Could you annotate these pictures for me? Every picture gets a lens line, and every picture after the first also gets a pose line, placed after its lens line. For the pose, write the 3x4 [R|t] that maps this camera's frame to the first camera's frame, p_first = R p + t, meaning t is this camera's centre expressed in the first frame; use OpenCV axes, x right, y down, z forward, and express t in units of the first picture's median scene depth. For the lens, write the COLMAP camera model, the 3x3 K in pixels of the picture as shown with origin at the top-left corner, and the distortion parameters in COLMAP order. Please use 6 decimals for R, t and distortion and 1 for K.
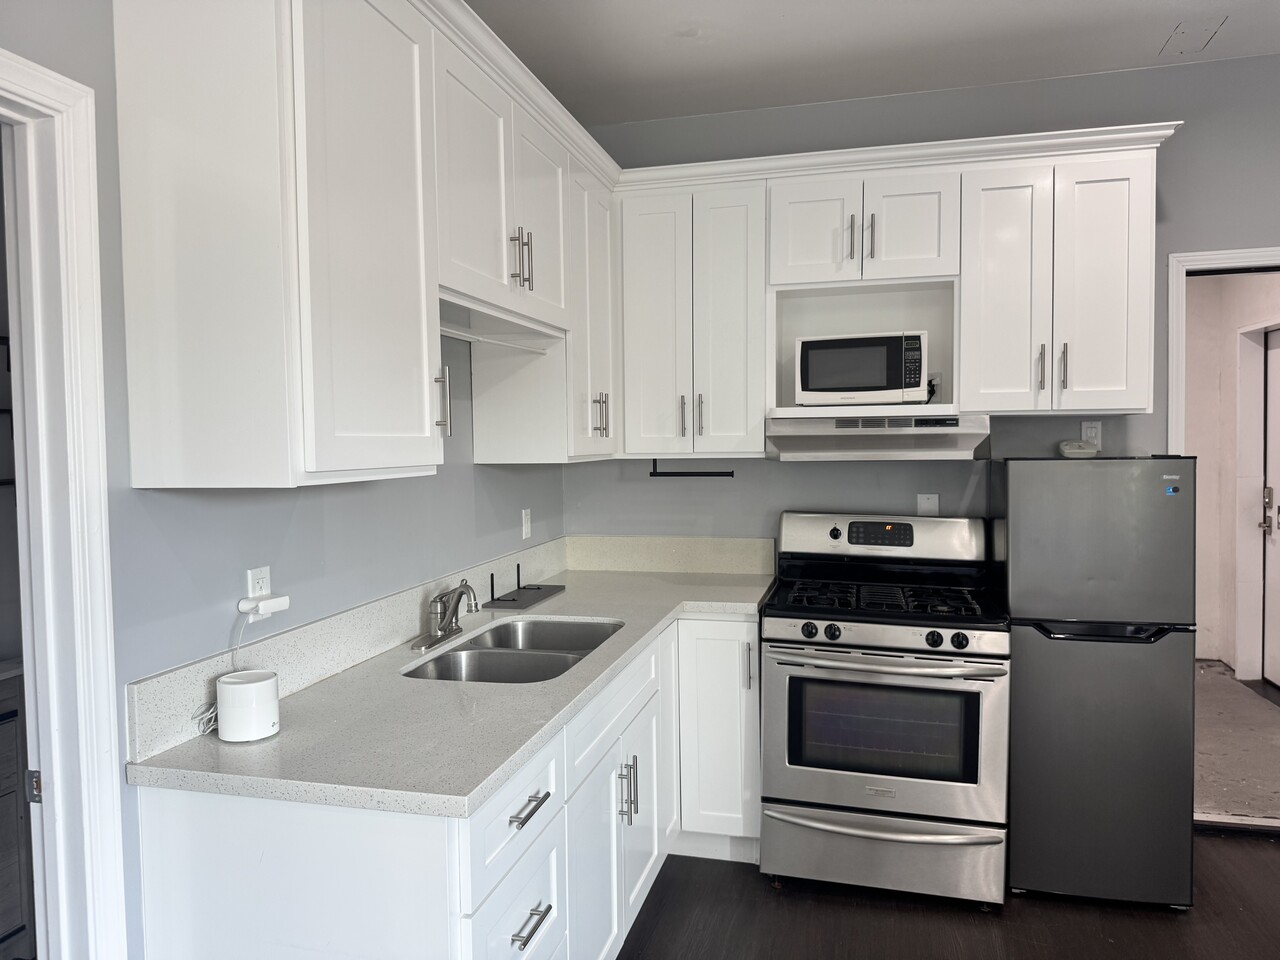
lens RADIAL K [[902.4, 0, 627.8], [0, 902.4, 474.8], [0, 0, 1]] dist [0.078432, -0.104821]
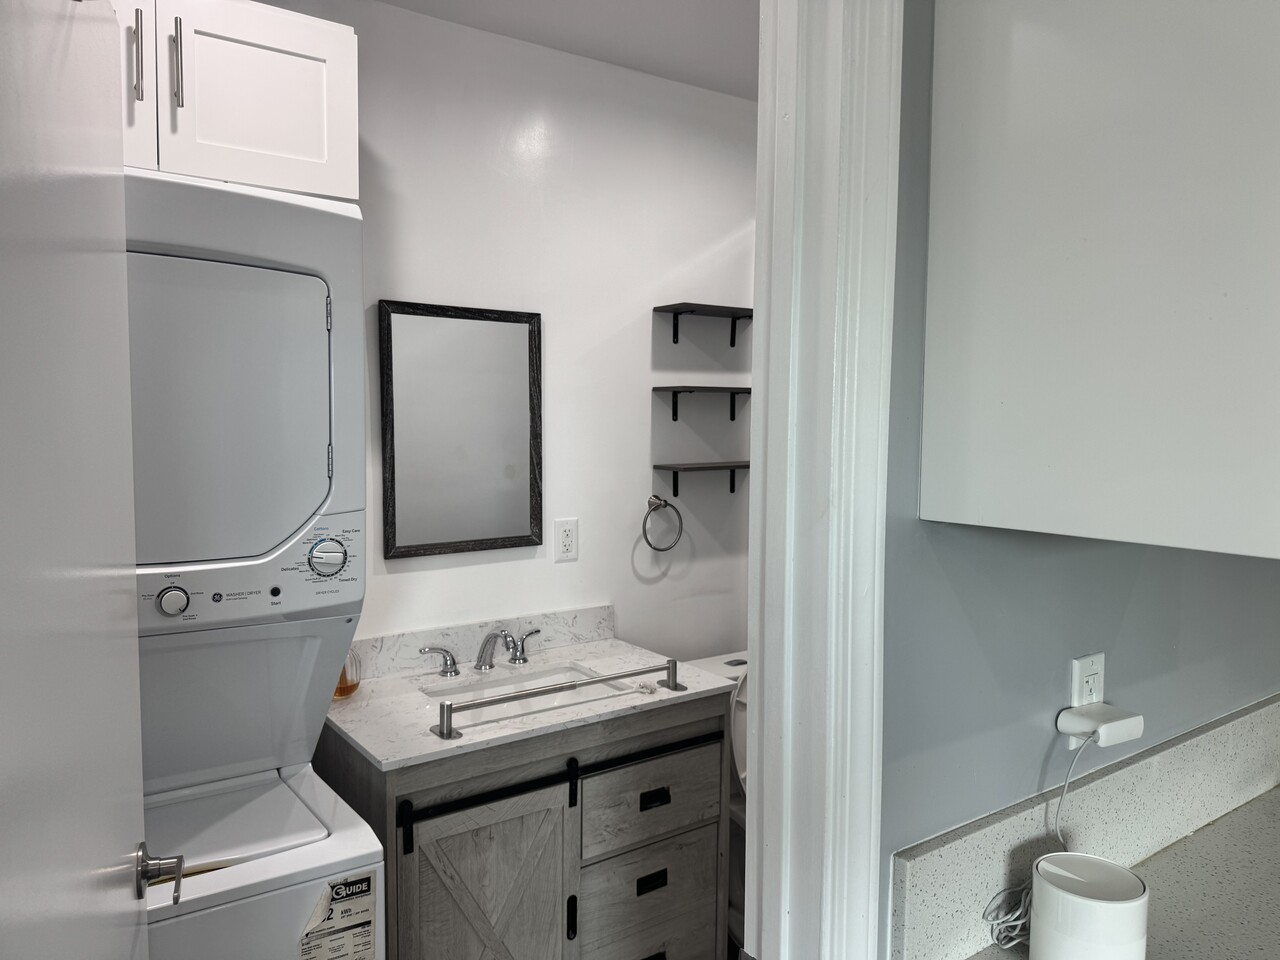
lens RADIAL K [[902.4, 0, 632.1], [0, 902.4, 486.7], [0, 0, 1]] dist [0.078432, -0.104821]
pose [[0.764789, 0.066713, -0.640818, -0.172250], [-0.043510, 0.997702, 0.051938, -0.014753], [0.642810, -0.011840, 0.765934, 0.244539]]
